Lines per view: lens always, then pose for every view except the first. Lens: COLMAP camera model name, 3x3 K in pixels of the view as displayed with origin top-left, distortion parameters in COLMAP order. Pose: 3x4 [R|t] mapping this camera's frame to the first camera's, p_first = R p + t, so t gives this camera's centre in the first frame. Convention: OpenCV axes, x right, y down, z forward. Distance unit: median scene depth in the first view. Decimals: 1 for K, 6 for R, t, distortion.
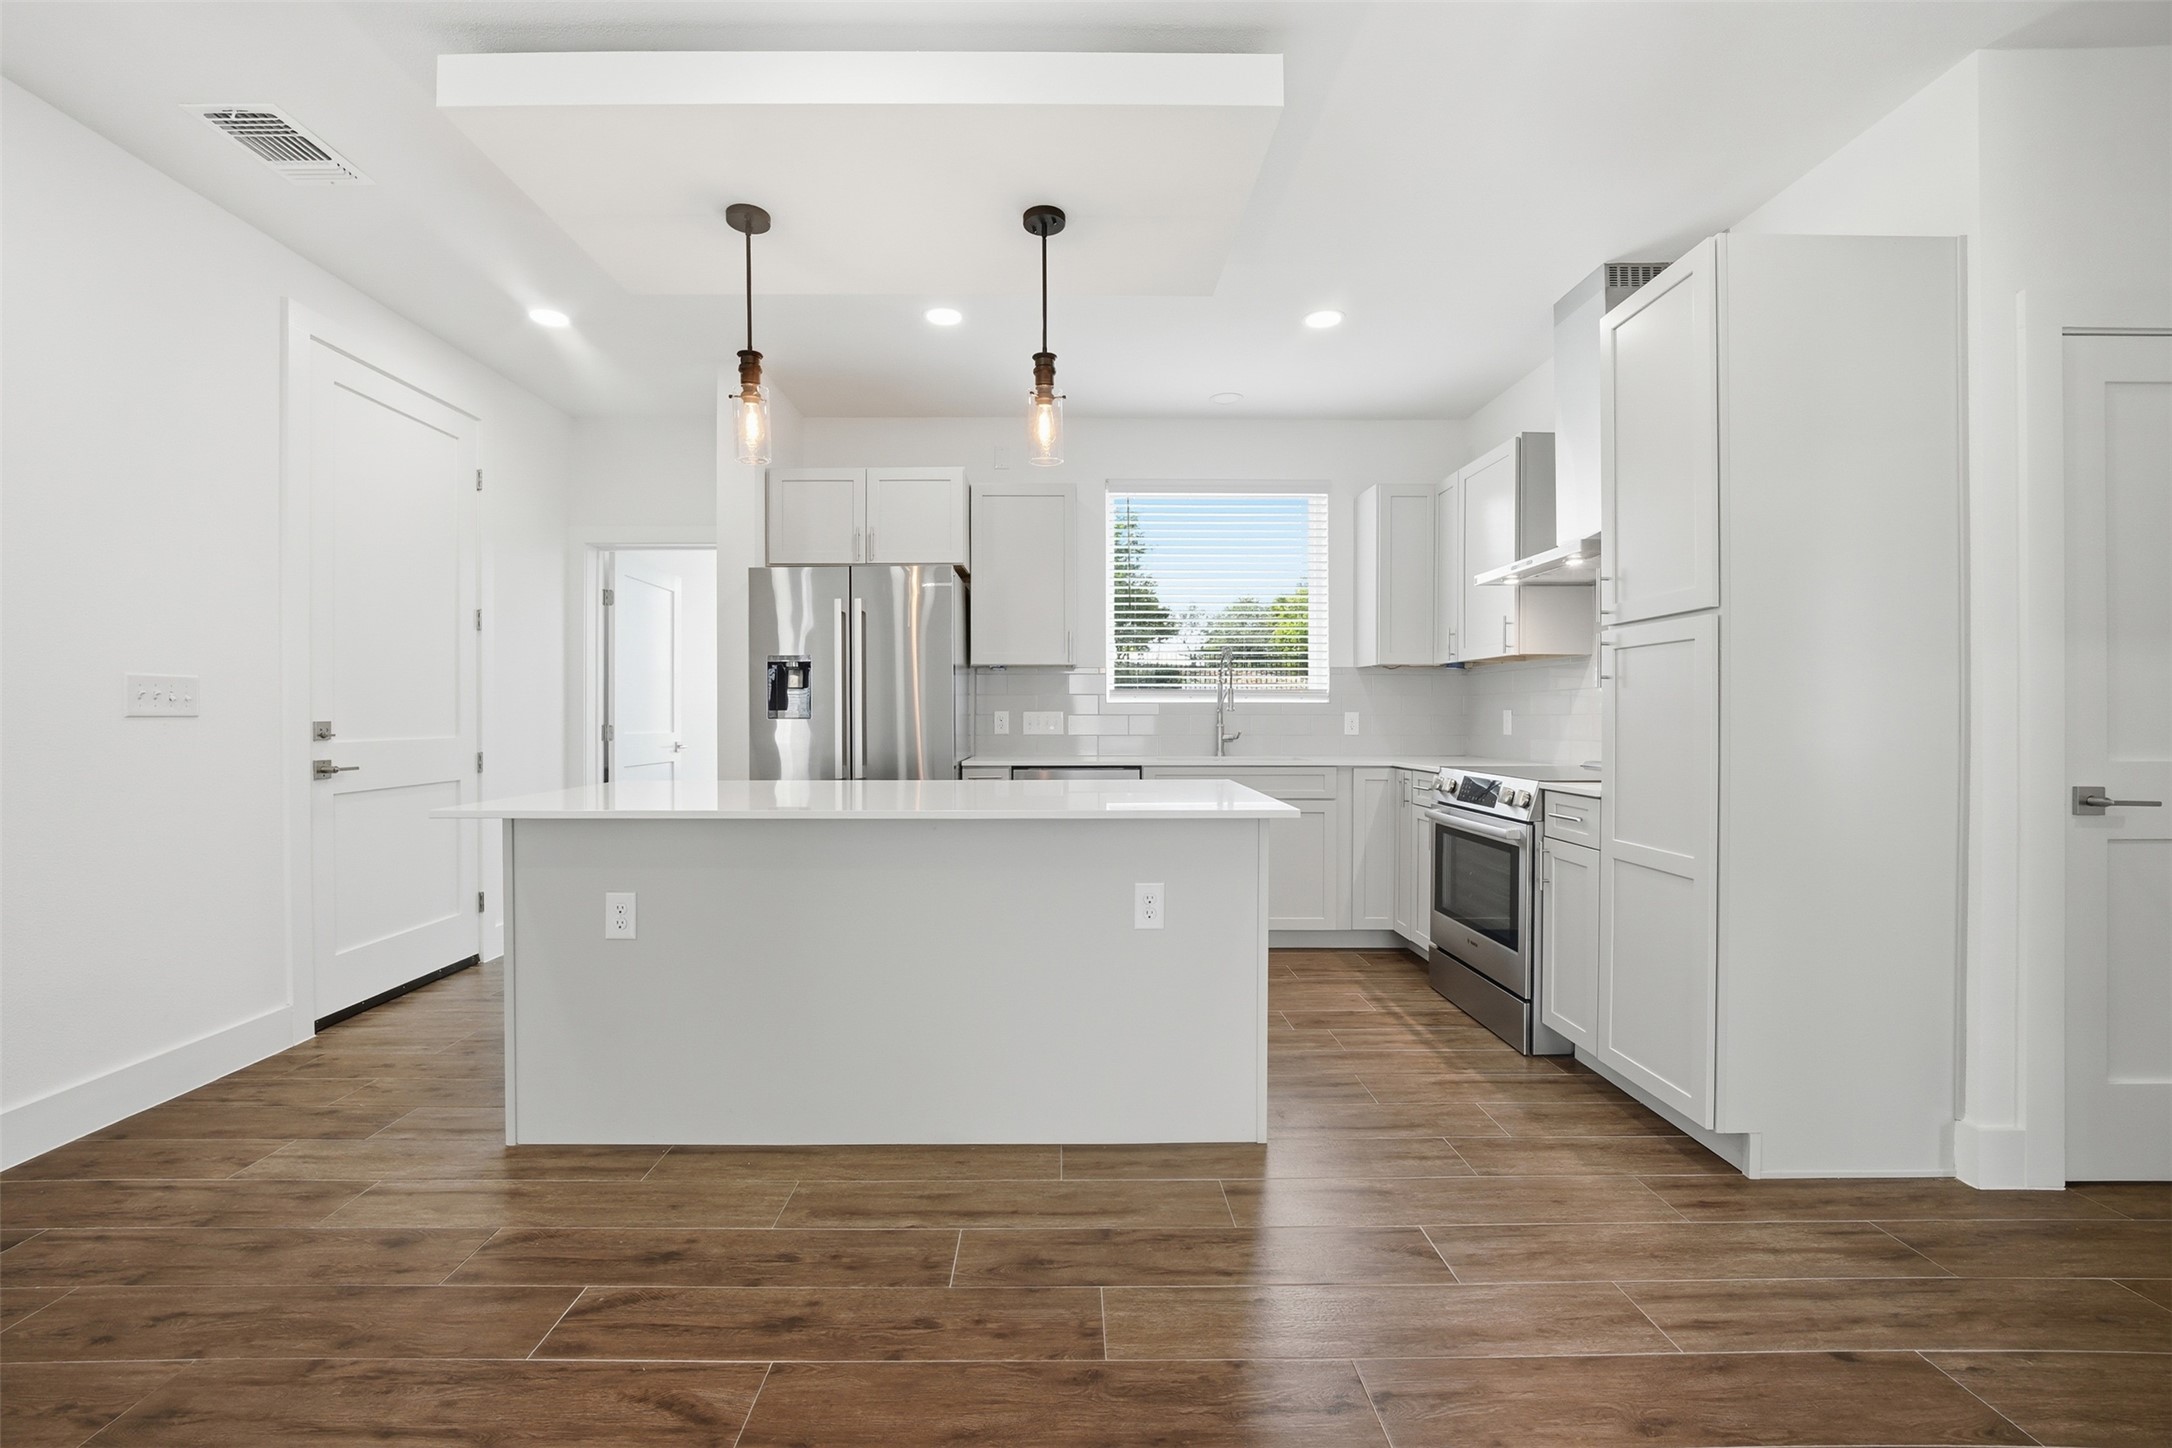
lens RADIAL K [[892.6, 0, 1069.3], [0, 892.6, 713.7], [0, 0, 1]] dist [-0.015401, 0.000327]
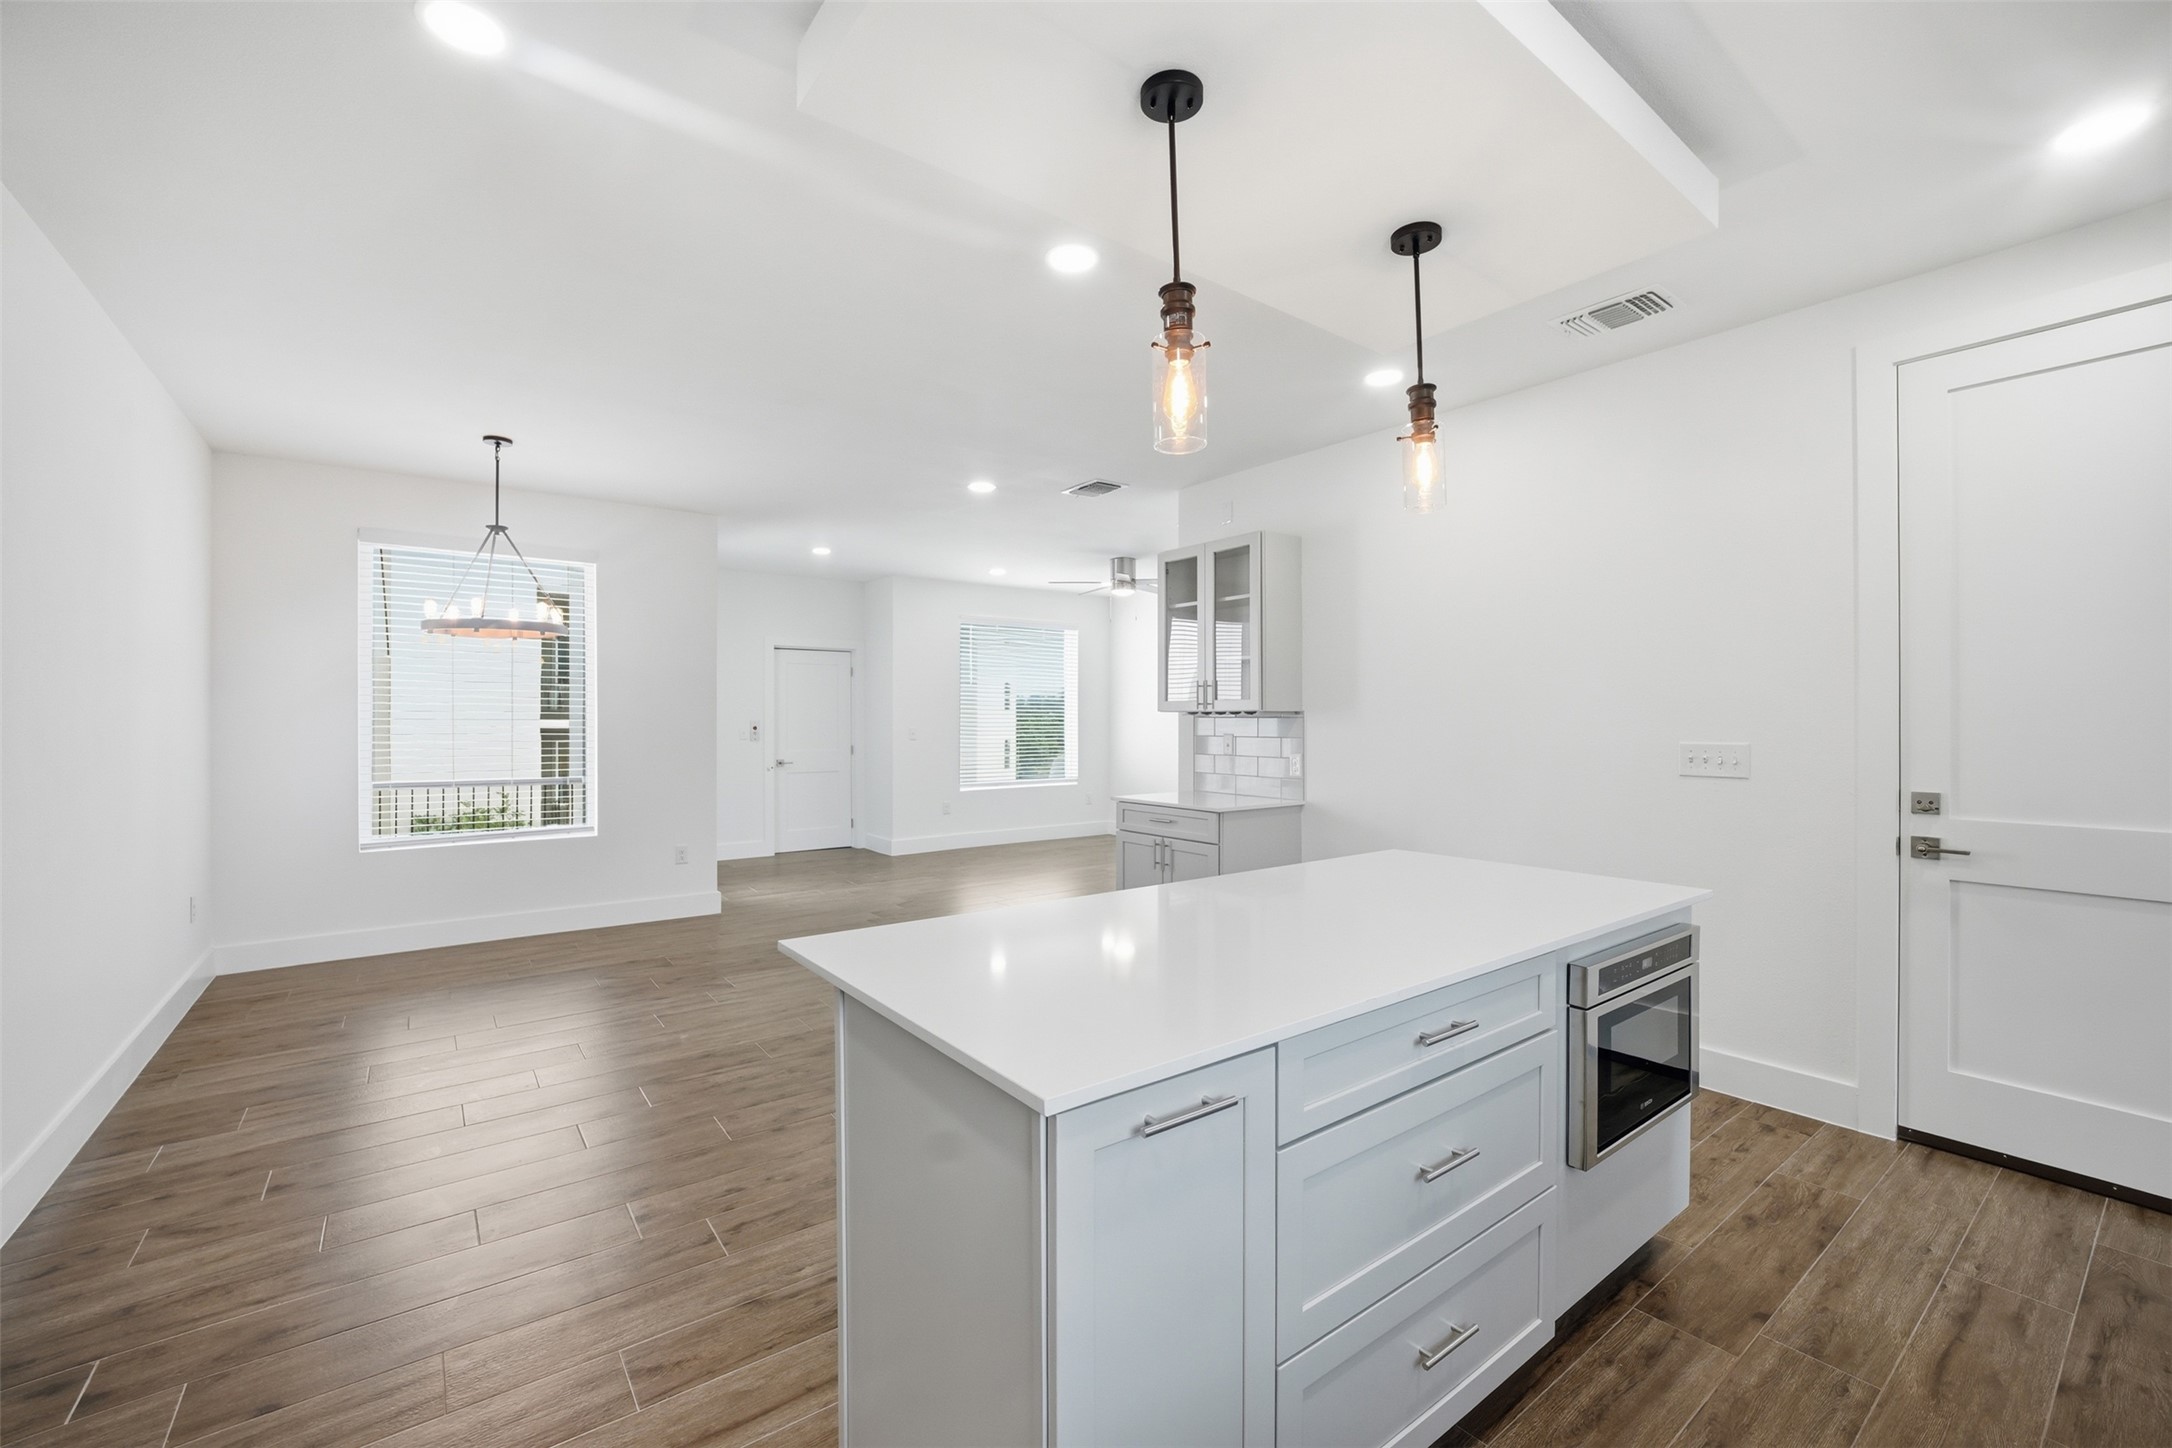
lens RADIAL K [[892.6, 0, 1069.3], [0, 892.6, 713.7], [0, 0, 1]] dist [-0.015401, 0.000327]
pose [[-0.809445, -0.000972, -0.587195, 0.376919], [0.002720, 0.999982, -0.005405, -0.072458], [0.587190, -0.005972, -0.809427, 1.320588]]
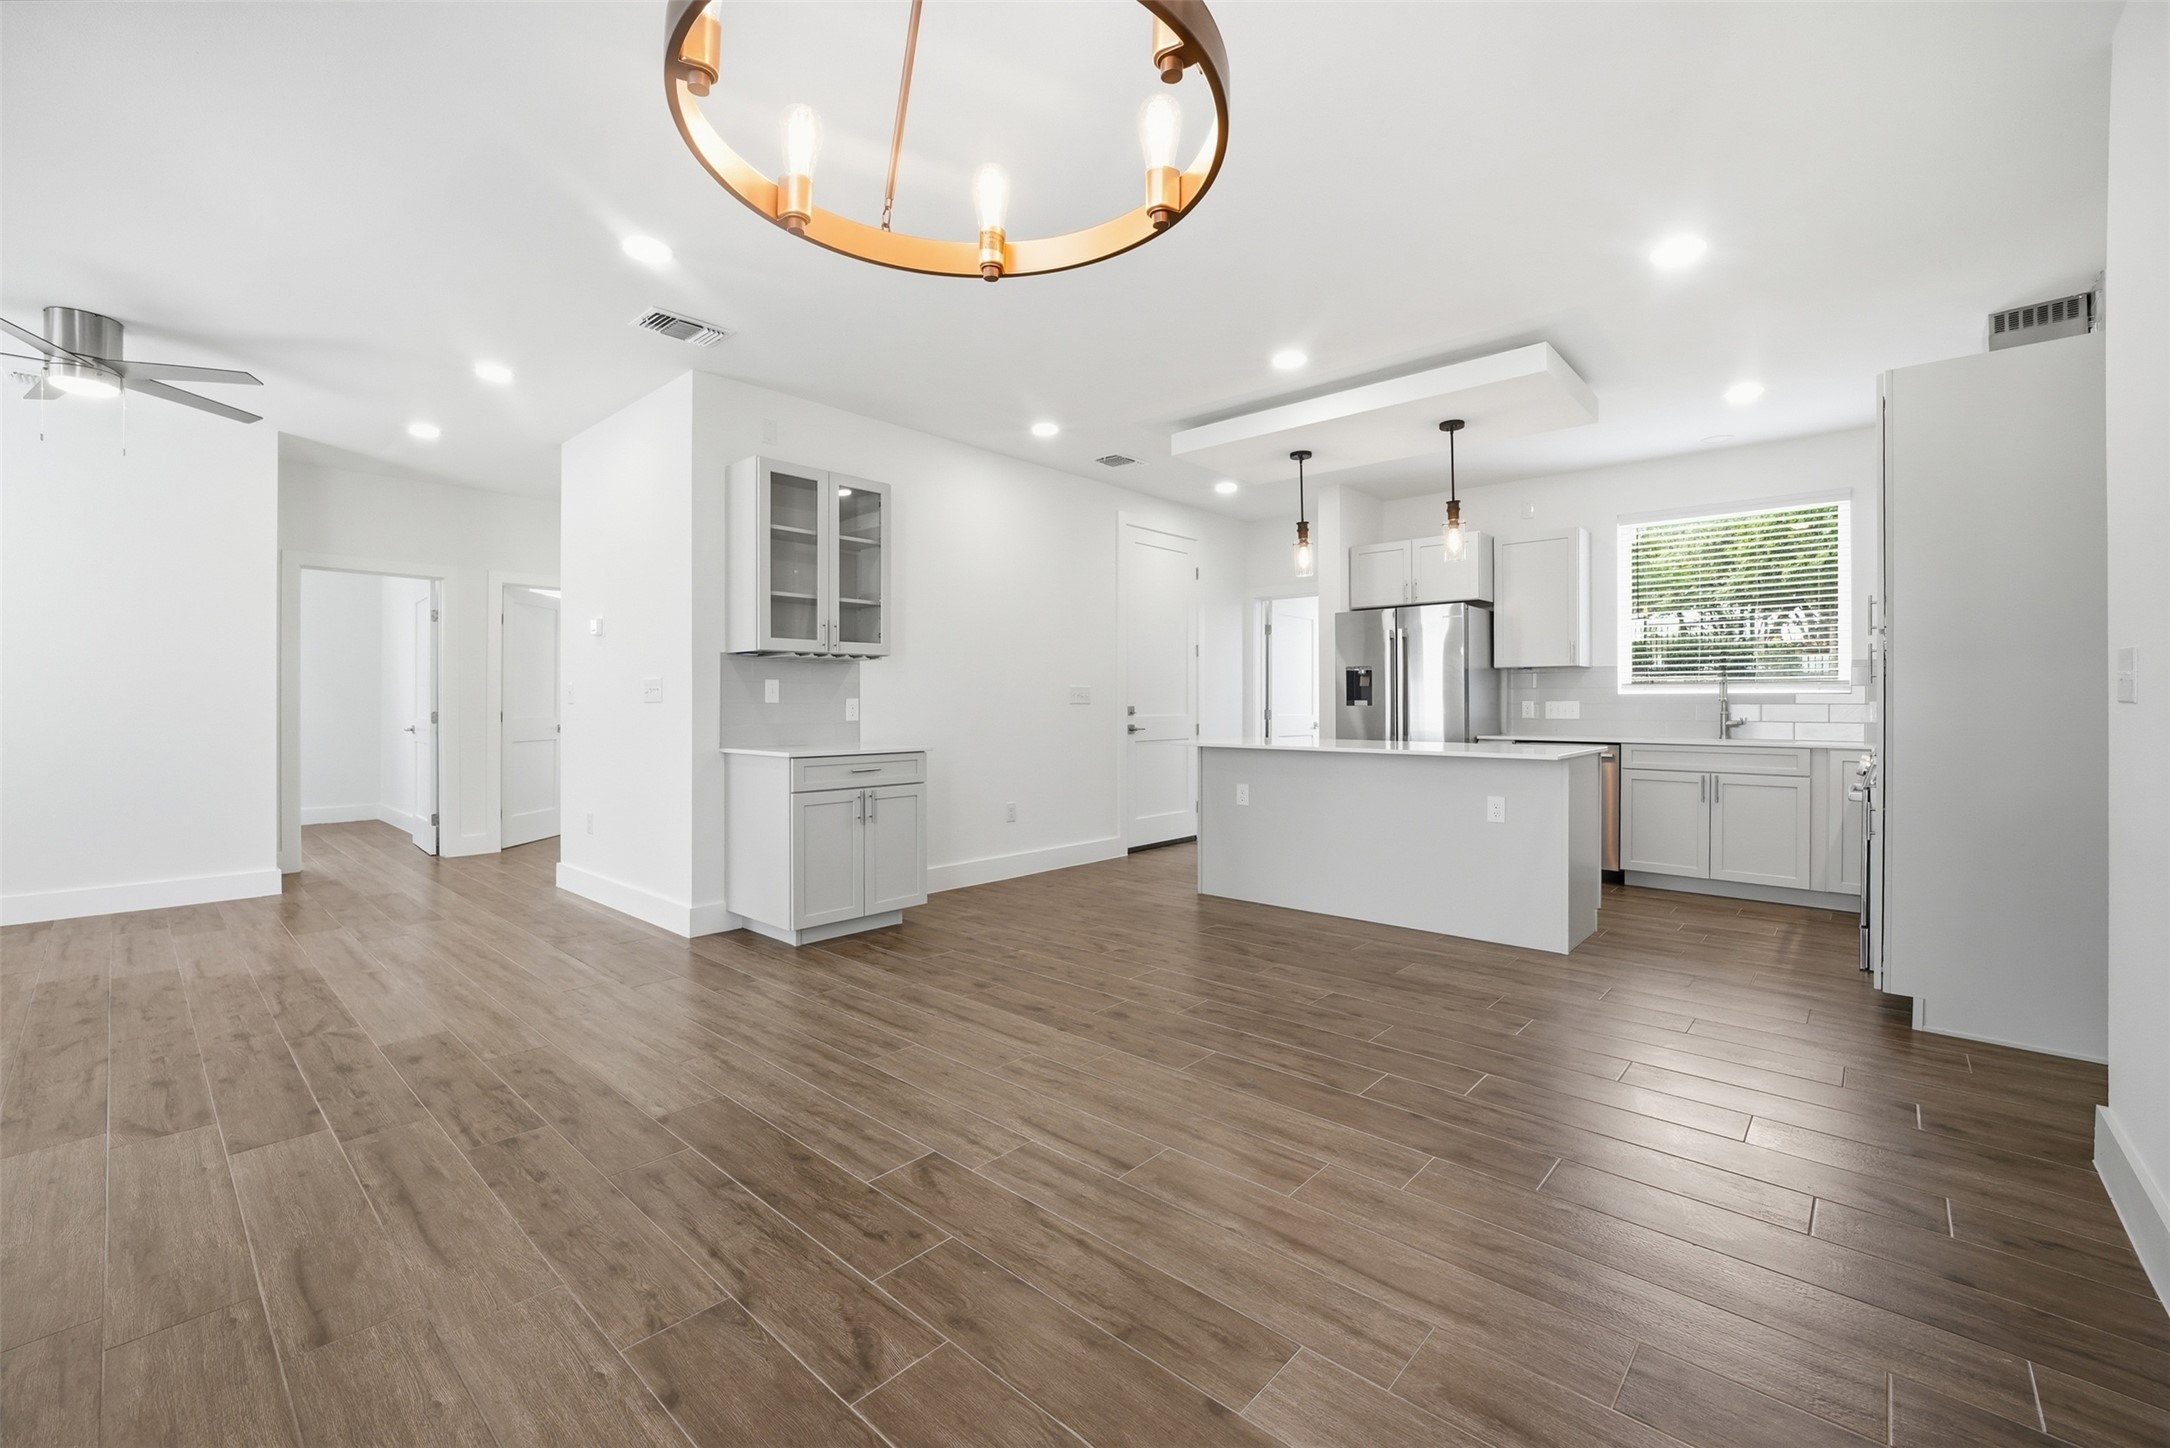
lens RADIAL K [[900.6, 0, 1072.0], [0, 900.6, 698.4], [0, 0, 1]] dist [-0.004373, -0.000157]
pose [[0.733105, -0.001351, -0.680114, 0.560388], [-0.001036, 0.999995, -0.003104, -0.003083], [0.680115, 0.002980, 0.733099, -0.735819]]
